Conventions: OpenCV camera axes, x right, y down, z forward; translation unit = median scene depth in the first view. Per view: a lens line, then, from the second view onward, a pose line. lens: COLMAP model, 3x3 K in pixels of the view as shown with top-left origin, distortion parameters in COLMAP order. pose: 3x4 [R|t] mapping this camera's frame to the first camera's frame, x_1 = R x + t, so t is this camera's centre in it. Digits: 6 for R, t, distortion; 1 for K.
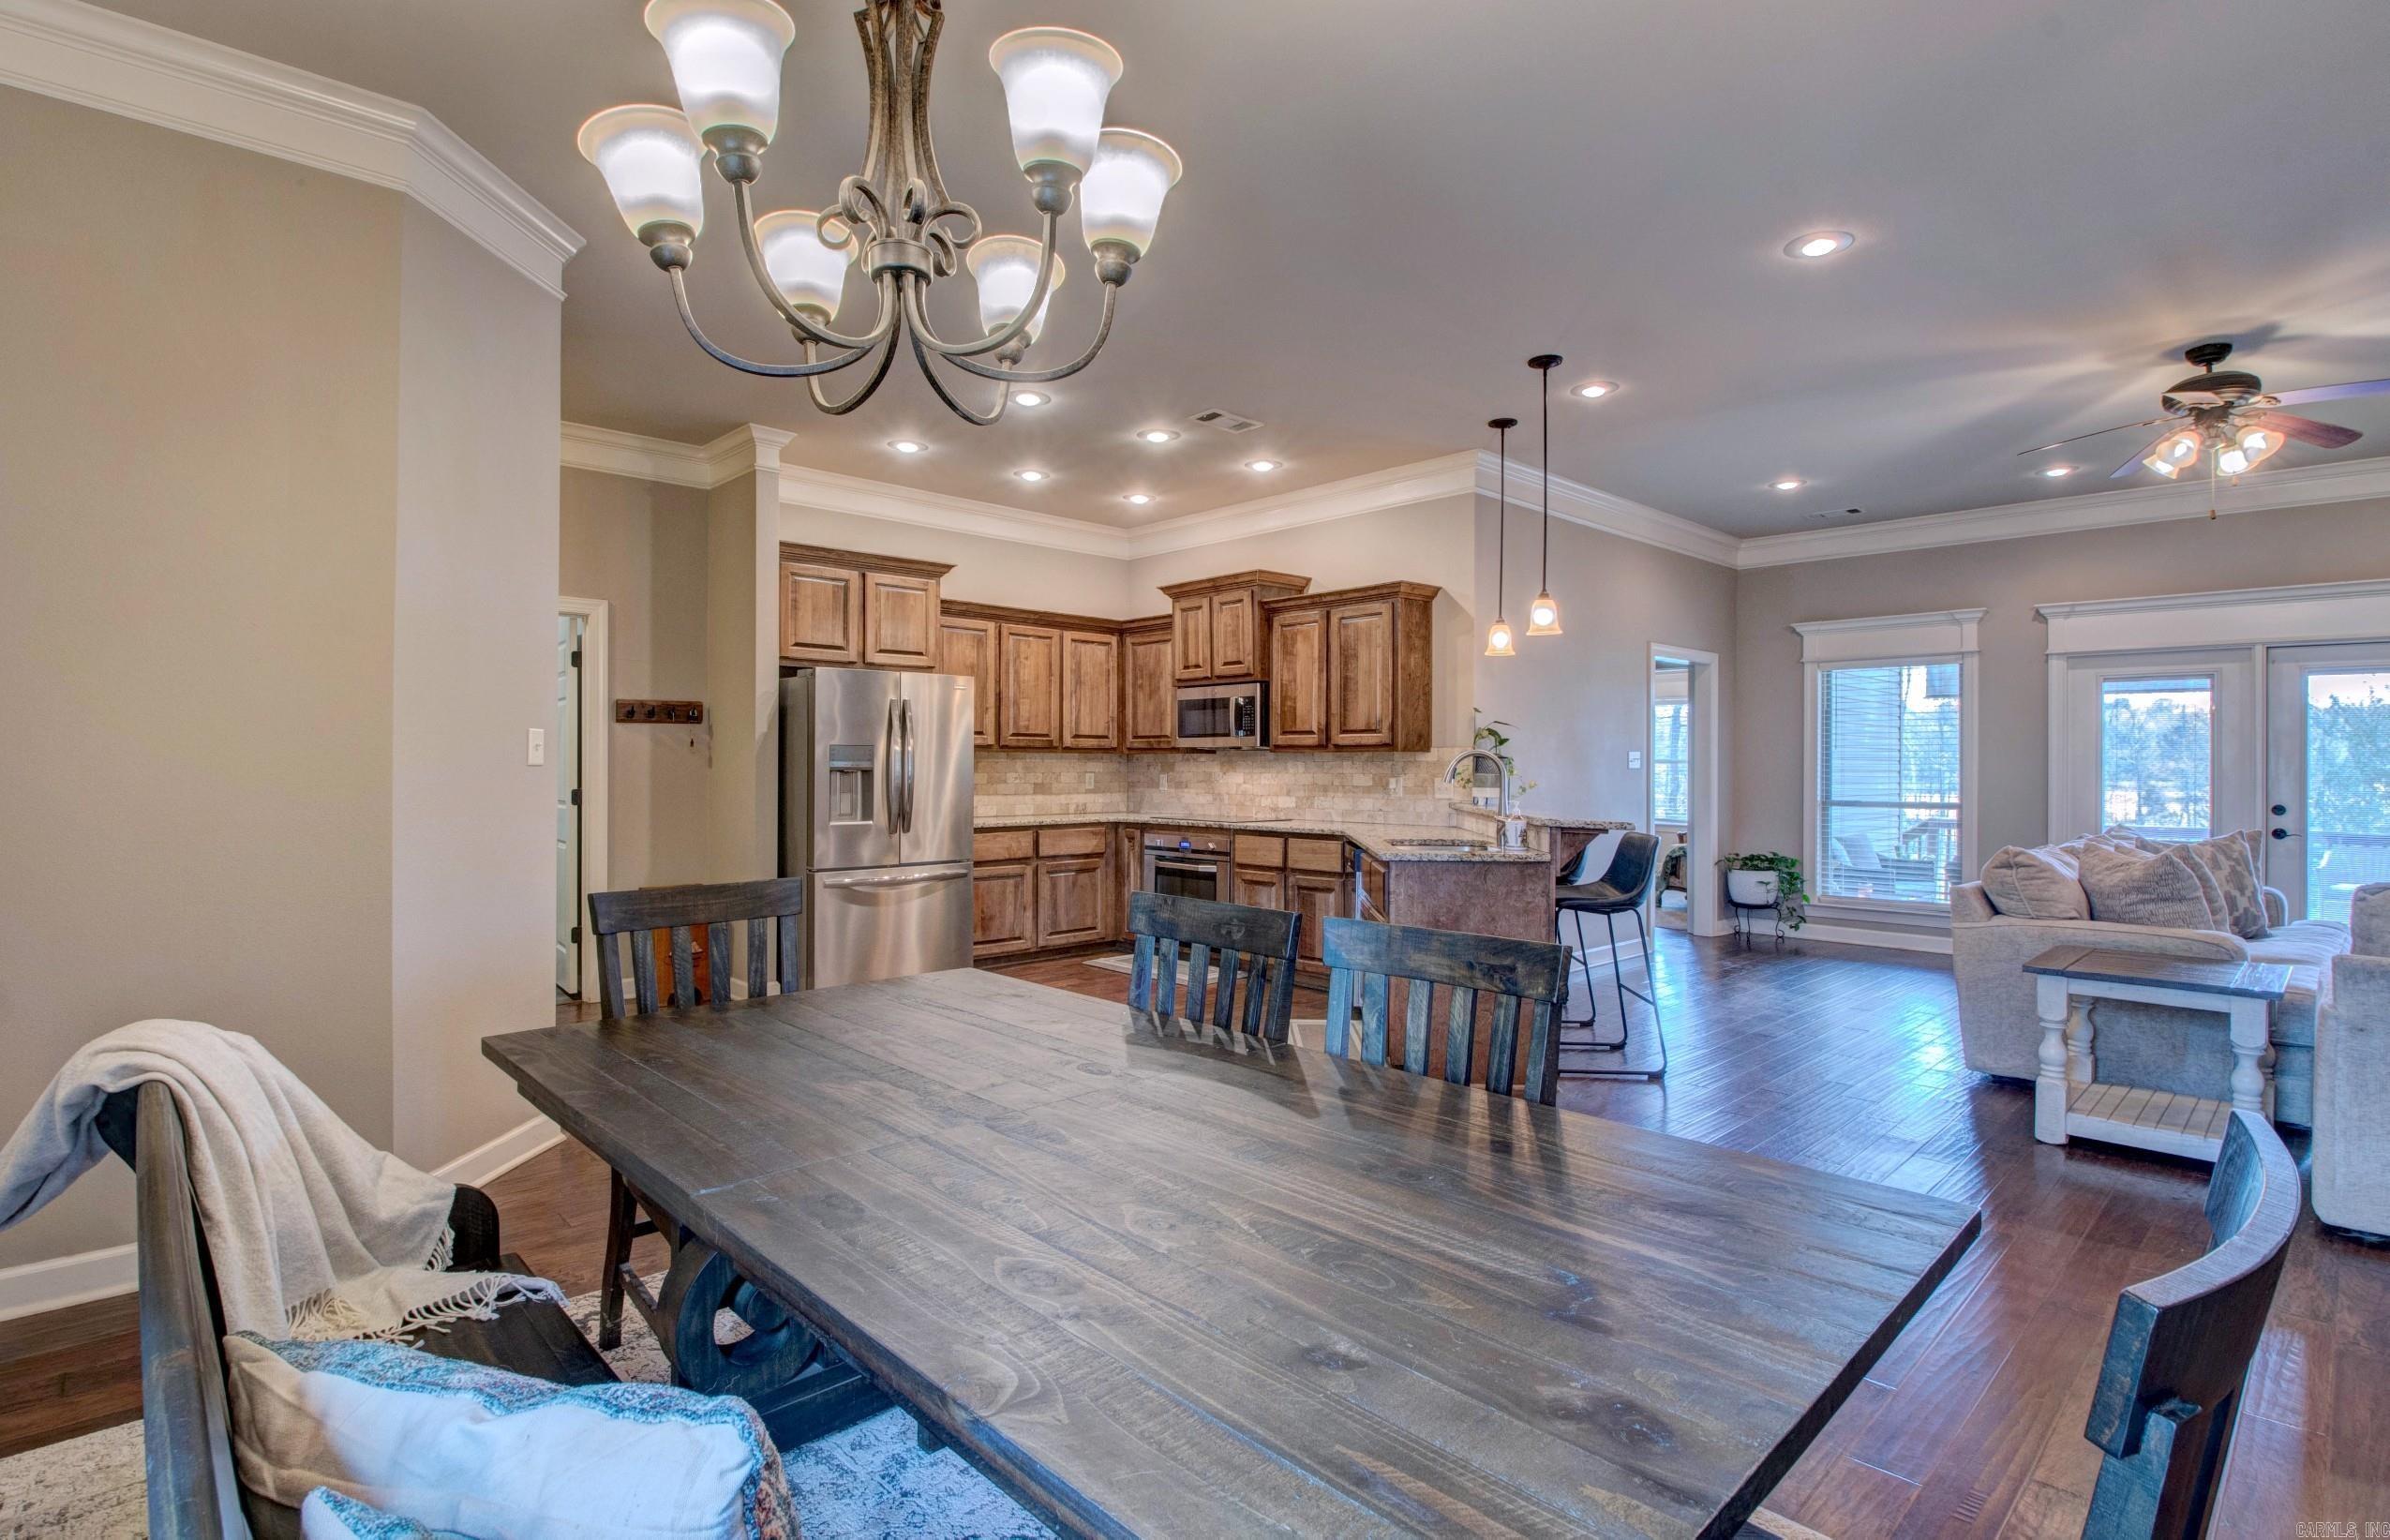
lens RADIAL K [[1141.4, 0, 1177.5], [0, 1141.4, 755.4], [0, 0, 1]] dist [-0.001467, -0.015908]
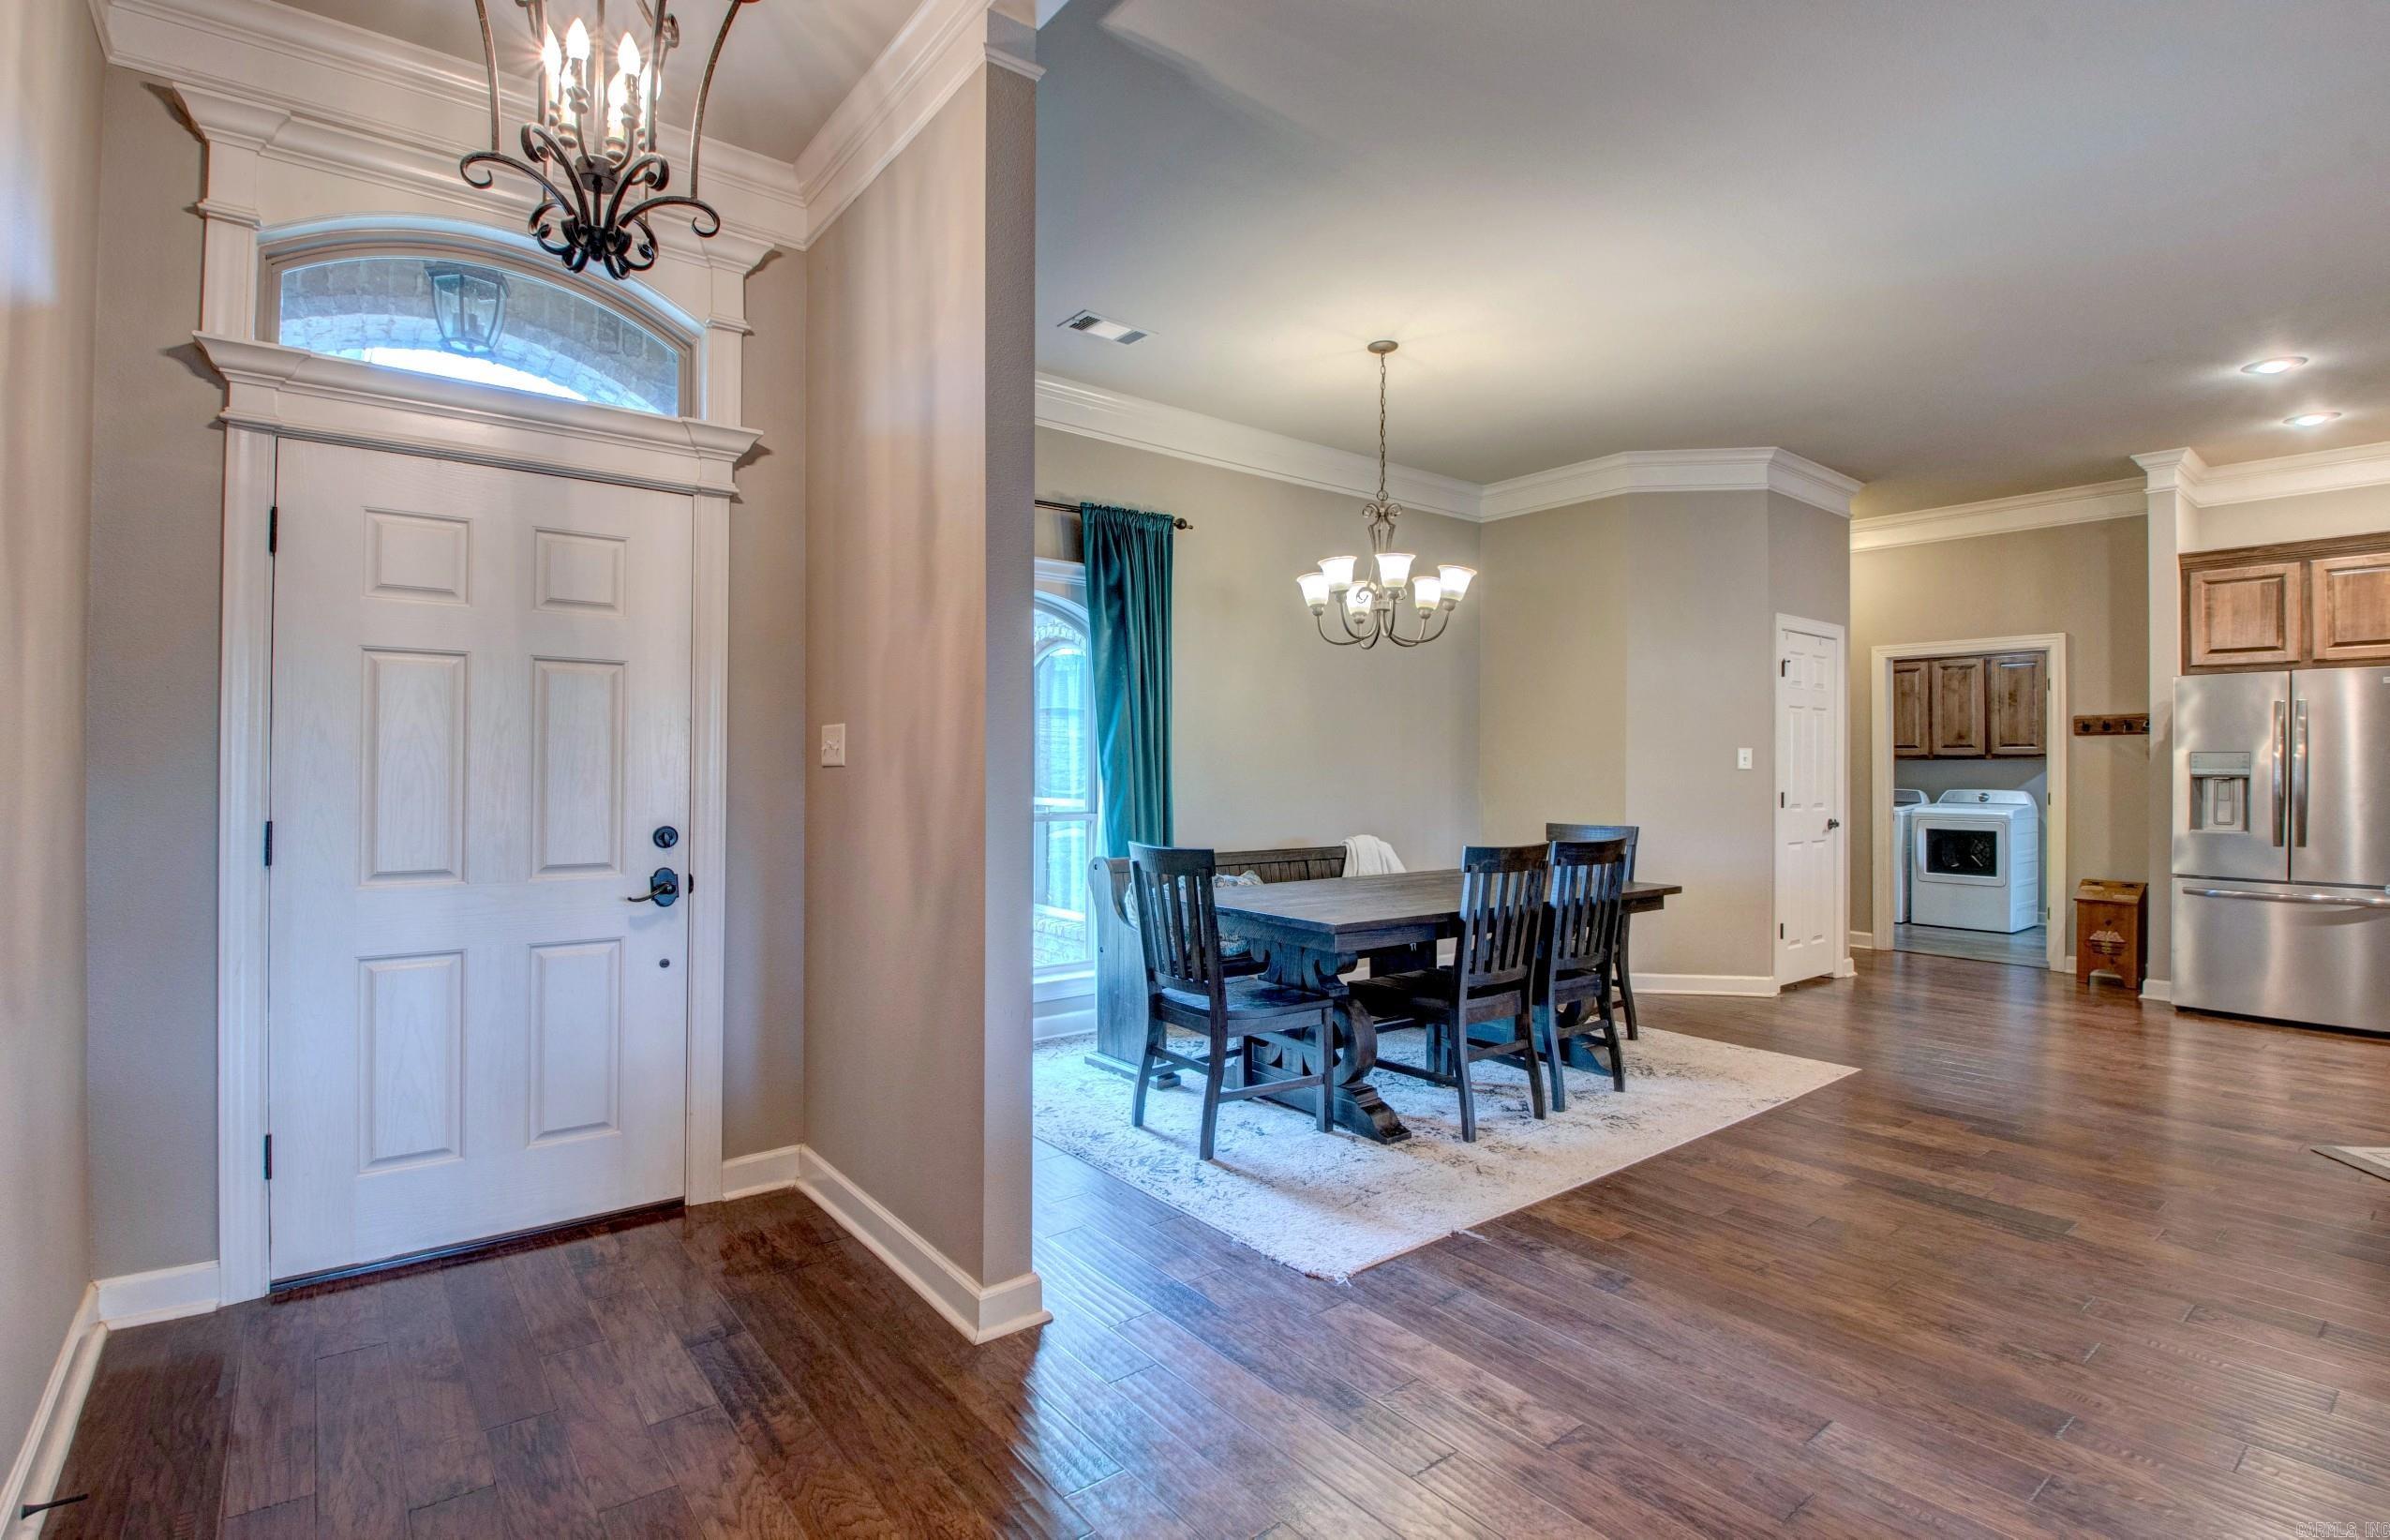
lens RADIAL K [[1100.9, 0, 1194.0], [0, 1100.9, 757.3], [0, 0, 1]] dist [0.017219, -0.023428]
pose [[-0.089236, -0.012634, -0.995930, 0.668275], [0.000221, 0.999919, -0.012705, 0.006913], [0.996010, -0.001354, -0.089226, 0.188967]]
